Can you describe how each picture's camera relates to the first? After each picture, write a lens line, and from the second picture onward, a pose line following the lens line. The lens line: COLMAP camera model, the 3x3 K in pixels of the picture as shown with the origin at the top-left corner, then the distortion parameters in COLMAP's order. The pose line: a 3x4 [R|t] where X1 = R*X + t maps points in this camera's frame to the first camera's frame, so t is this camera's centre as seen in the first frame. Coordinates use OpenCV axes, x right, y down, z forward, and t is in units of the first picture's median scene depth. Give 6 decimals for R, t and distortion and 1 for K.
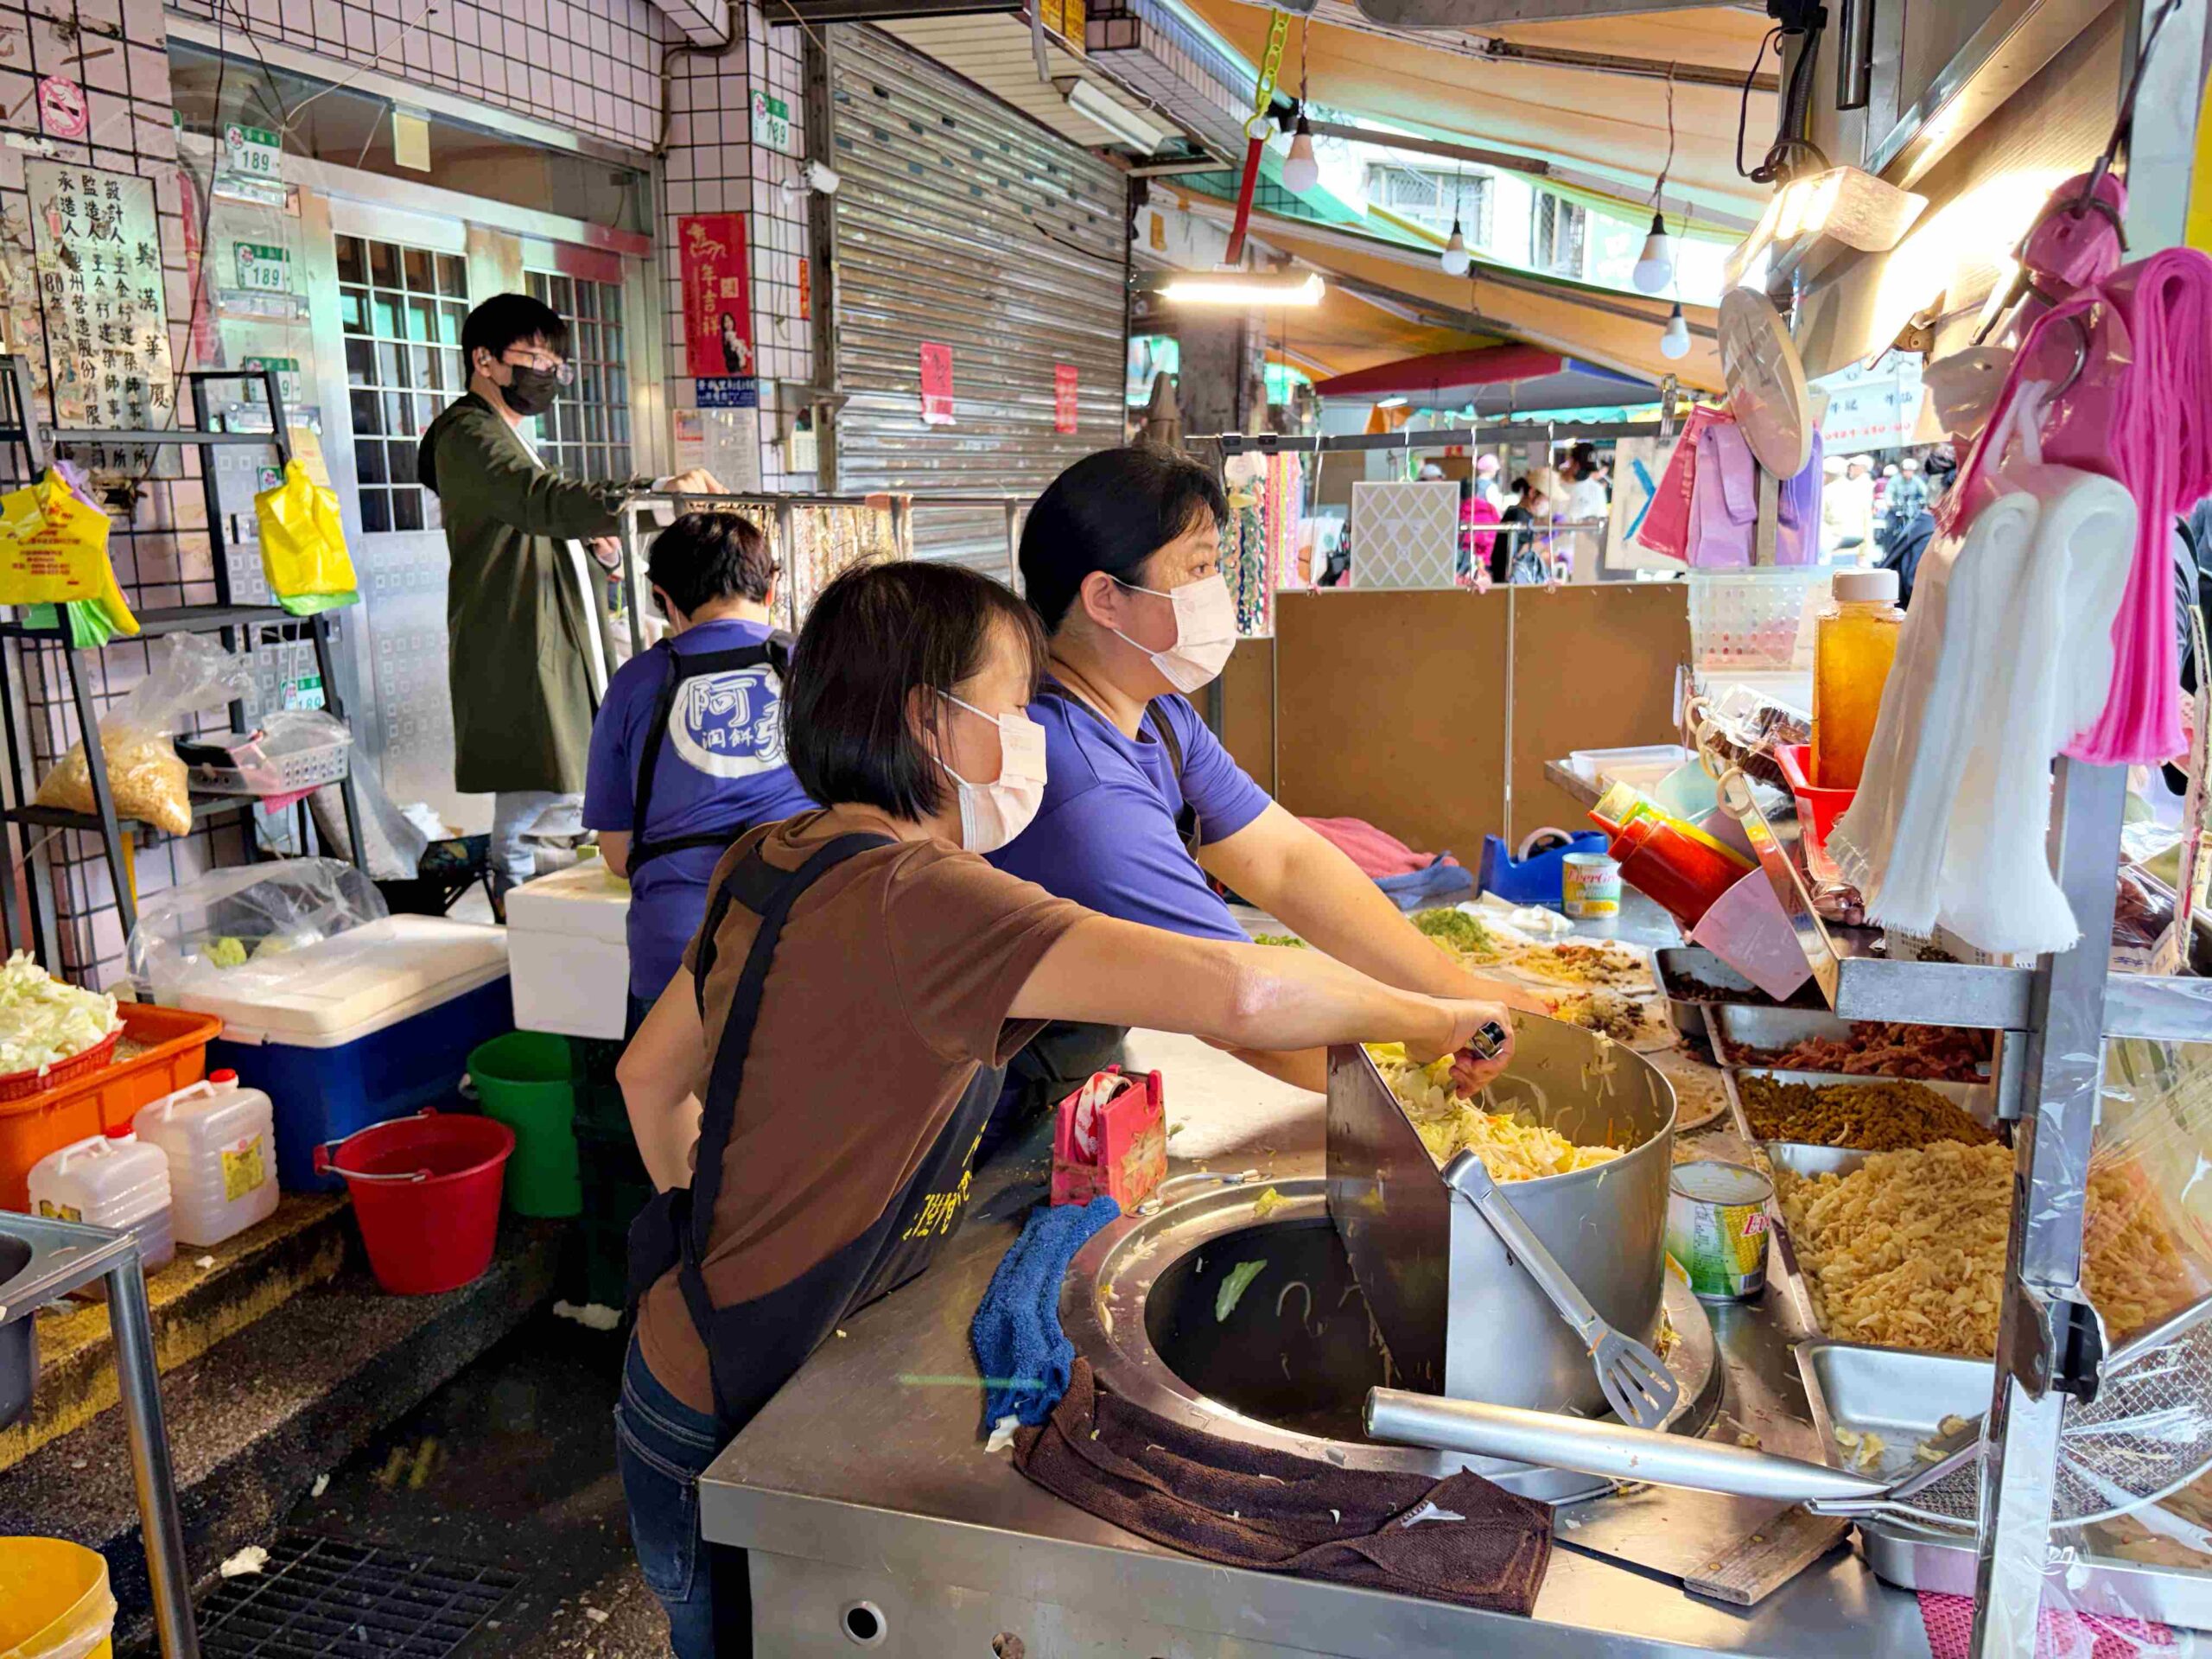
lens RADIAL K [[1603.9, 0, 1101.6], [0, 1603.9, 786.6], [0, 0, 1]] dist [0.048261, -0.054207]
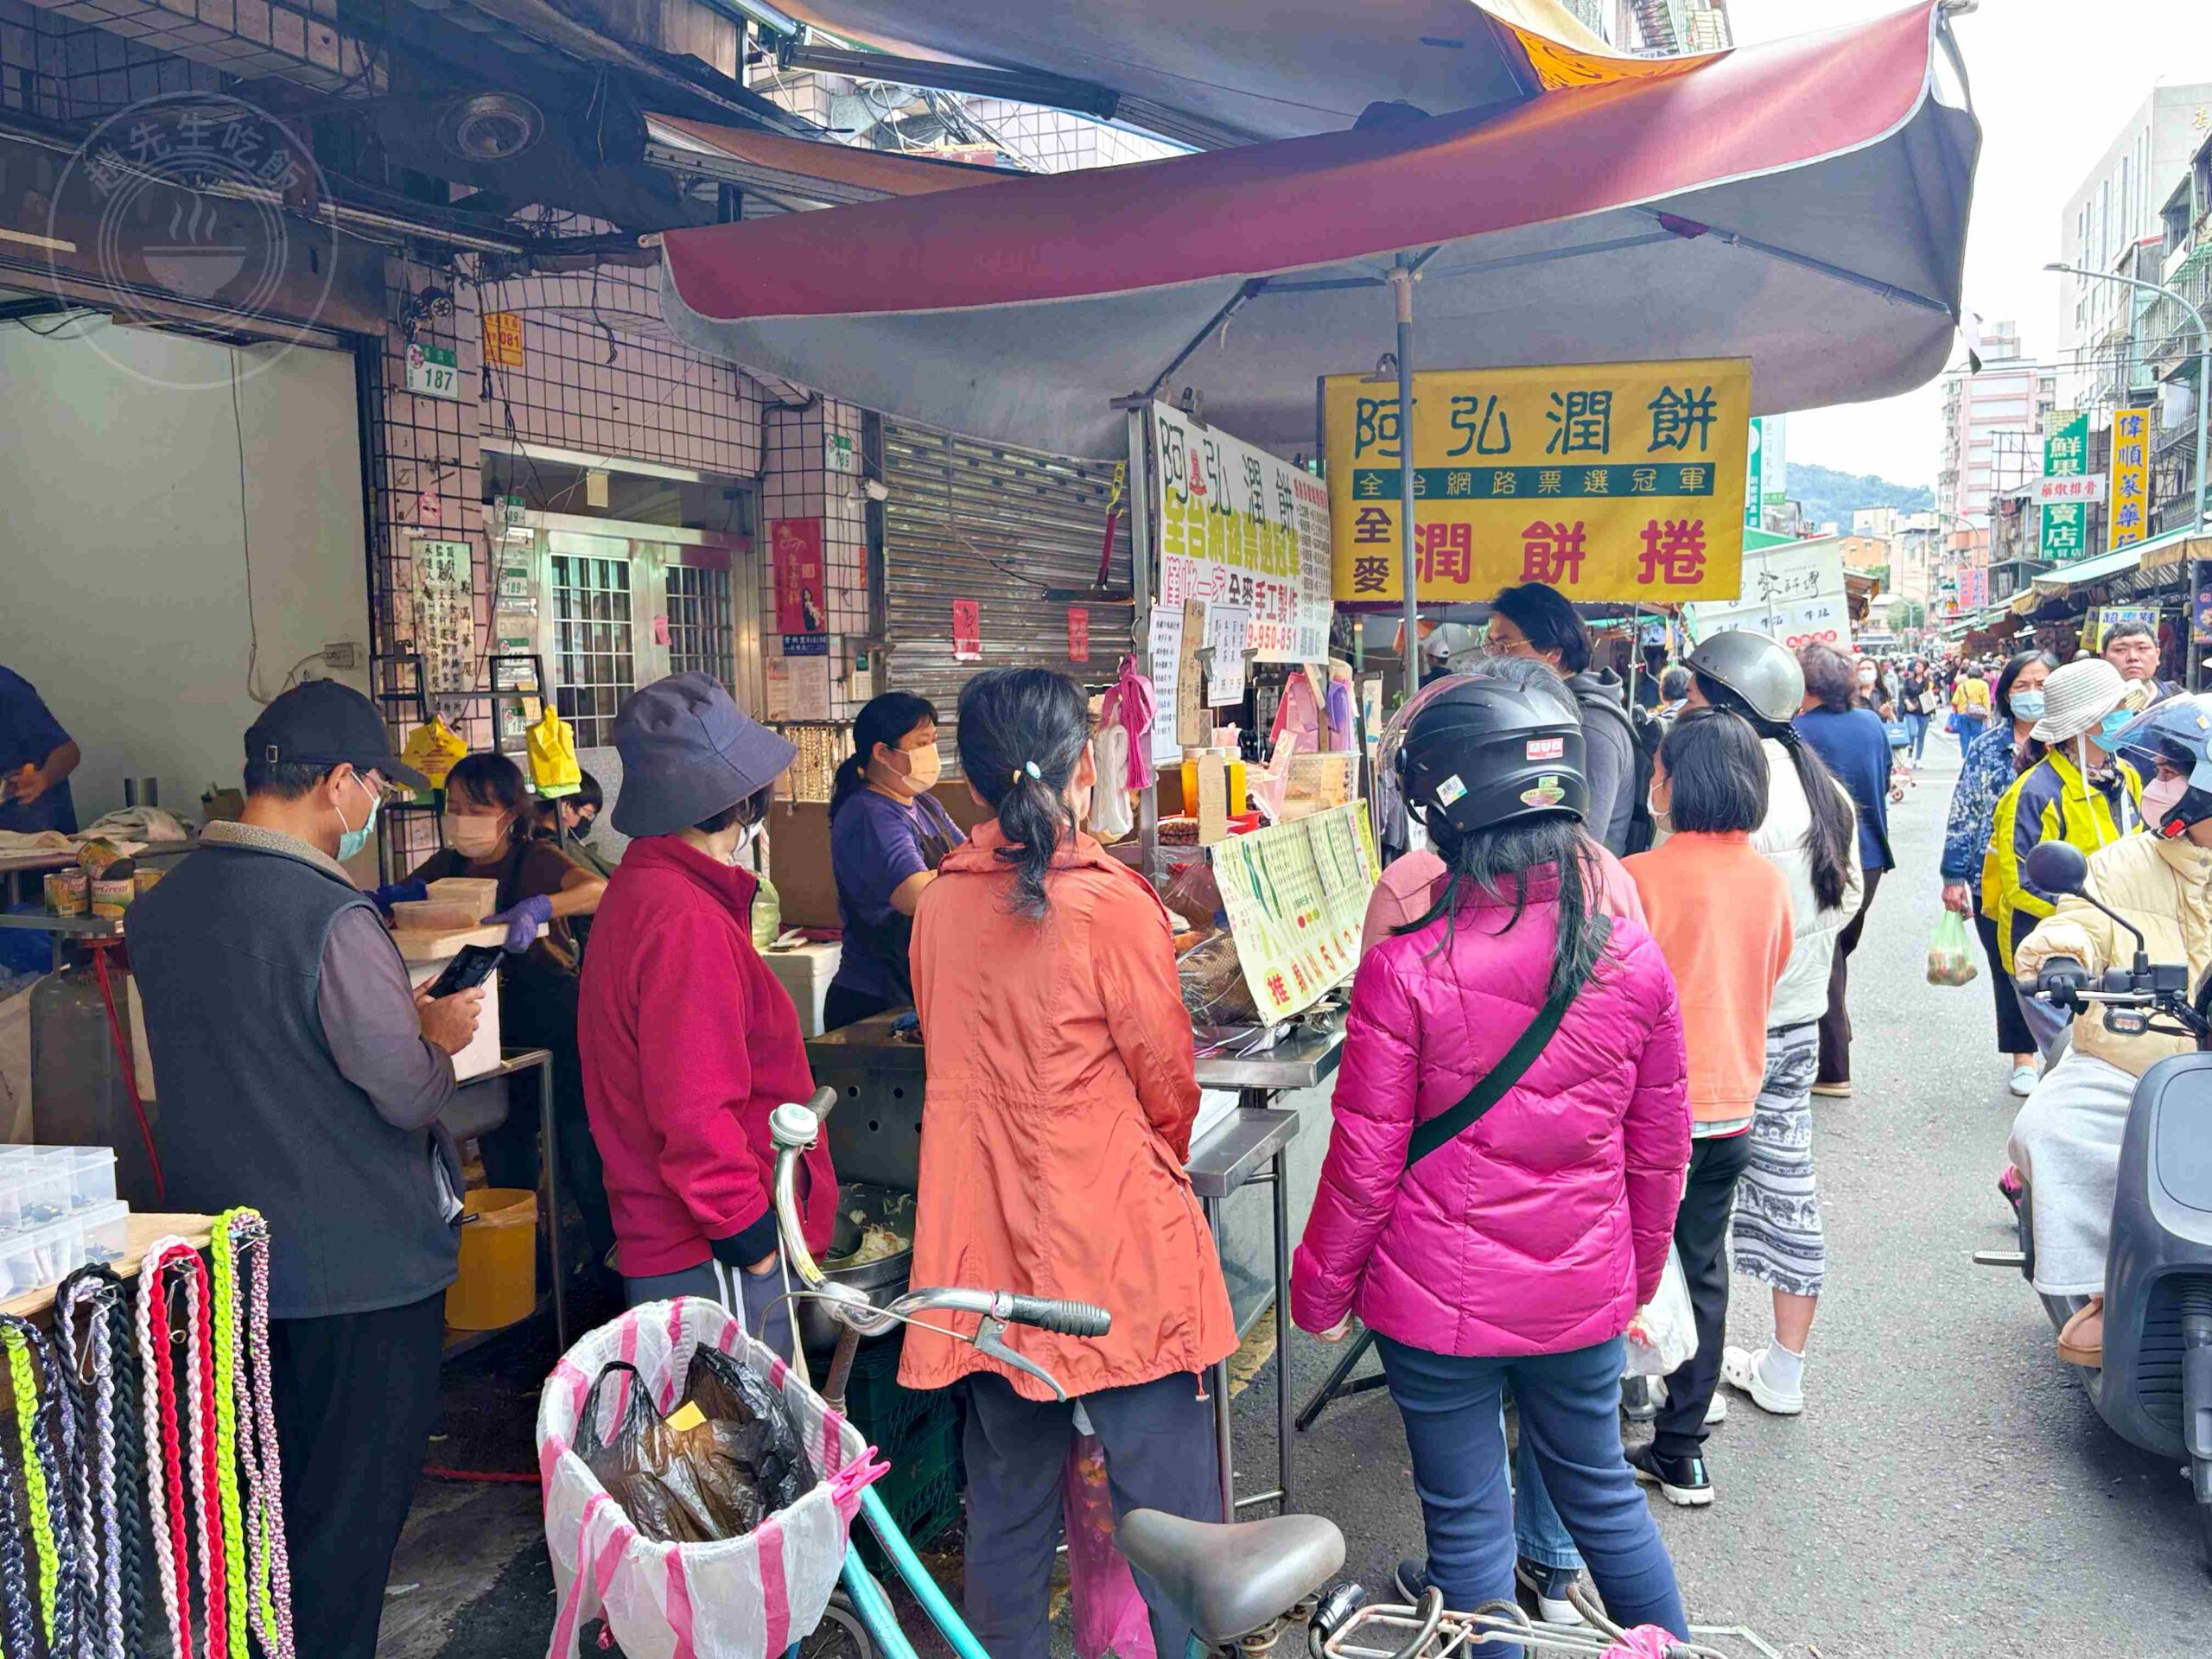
lens RADIAL K [[1749.1, 0, 1106.0], [0, 1749.1, 829.5], [0, 0, 1]] dist [0.147305, -0.288384]
pose [[0.998500, -0.014952, -0.052667, 0.098662], [0.009197, 0.994123, -0.107869, 0.074816], [0.053970, 0.107223, 0.992769, -0.453735]]
